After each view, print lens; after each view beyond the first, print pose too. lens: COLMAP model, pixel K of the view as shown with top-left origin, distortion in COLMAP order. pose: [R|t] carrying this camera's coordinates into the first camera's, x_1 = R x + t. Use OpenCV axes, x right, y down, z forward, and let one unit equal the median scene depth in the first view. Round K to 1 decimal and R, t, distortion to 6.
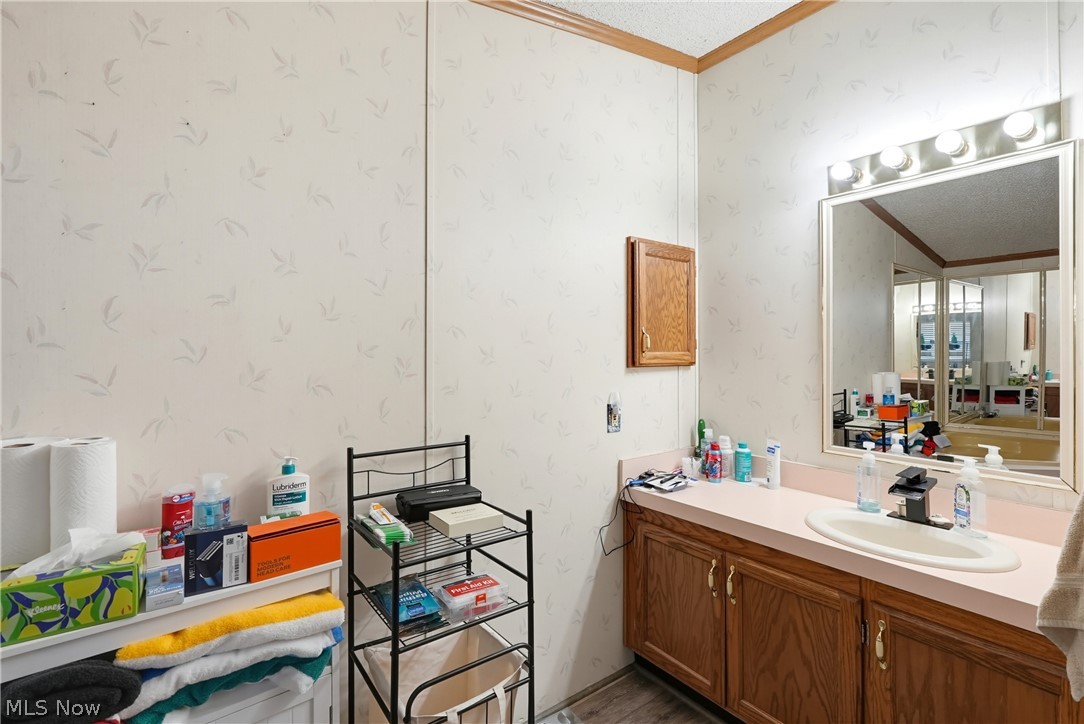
lens RADIAL K [[491.8, 0, 541.6], [0, 491.8, 348.4], [0, 0, 1]] dist [-0.009363, 0.004013]
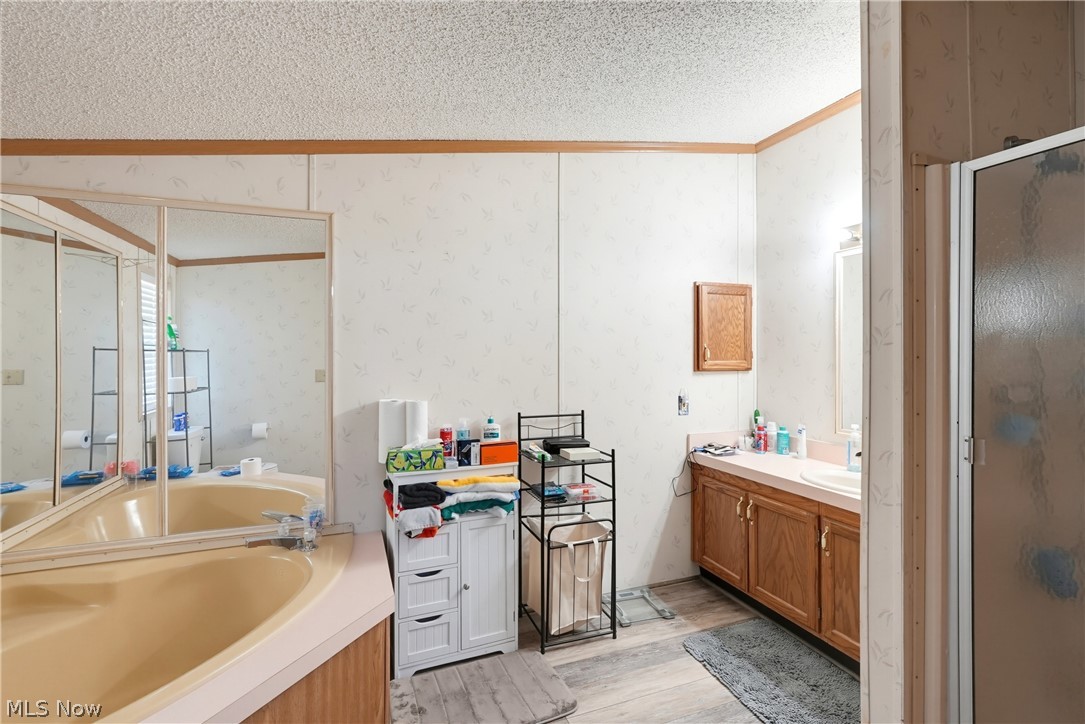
lens RADIAL K [[492.2, 0, 543.2], [0, 492.2, 355.5], [0, 0, 1]] dist [-0.009363, 0.004013]
pose [[0.961328, 0.000428, -0.275405, 0.196505], [0.001989, 0.999962, 0.008497, -0.029197], [0.275399, -0.008716, 0.961291, -0.711770]]
